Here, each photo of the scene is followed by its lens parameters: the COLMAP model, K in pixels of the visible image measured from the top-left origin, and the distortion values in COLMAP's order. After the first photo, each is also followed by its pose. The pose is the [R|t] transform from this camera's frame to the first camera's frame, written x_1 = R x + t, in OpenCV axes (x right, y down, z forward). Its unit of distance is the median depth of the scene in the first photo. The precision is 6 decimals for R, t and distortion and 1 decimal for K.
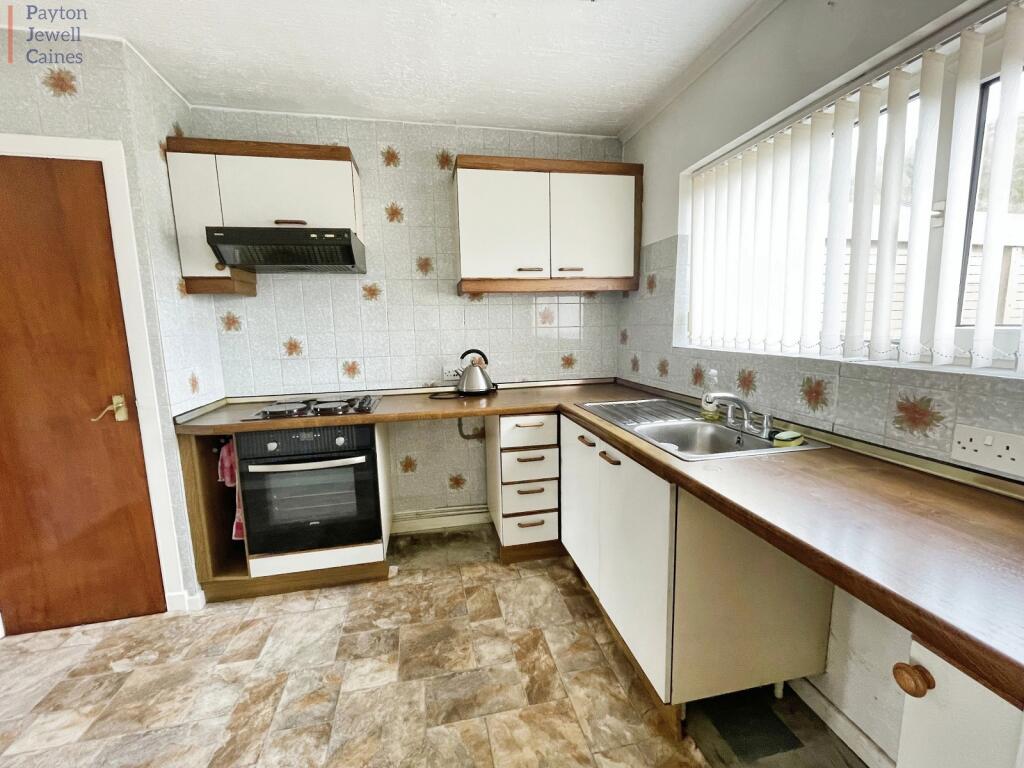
lens RADIAL K [[423.0, 0, 512.0], [0, 423.0, 384.0], [0, 0, 1]] dist [-0.002129, -0.000419]
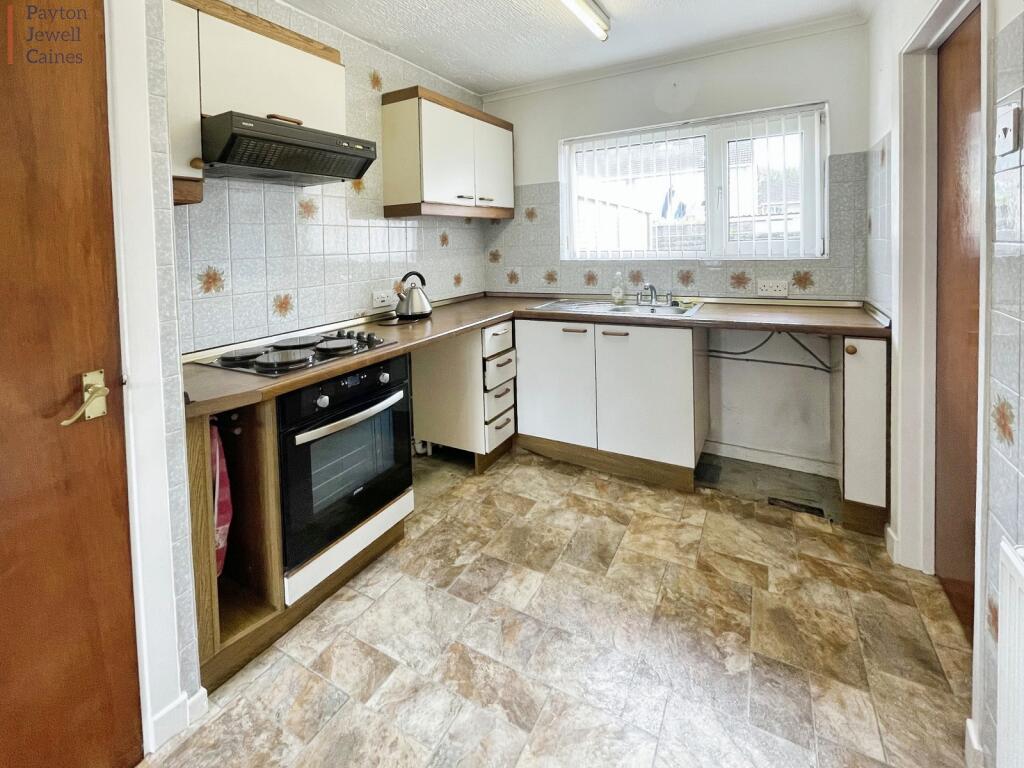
lens RADIAL K [[456.7, 0, 511.3], [0, 456.7, 260.3], [0, 0, 1]] dist [-0.002001, -0.000041]
pose [[0.662388, -0.030711, 0.748531, -0.932369], [0.123751, 0.989919, -0.068894, -0.007821], [-0.738869, 0.138266, 0.659511, 0.158744]]
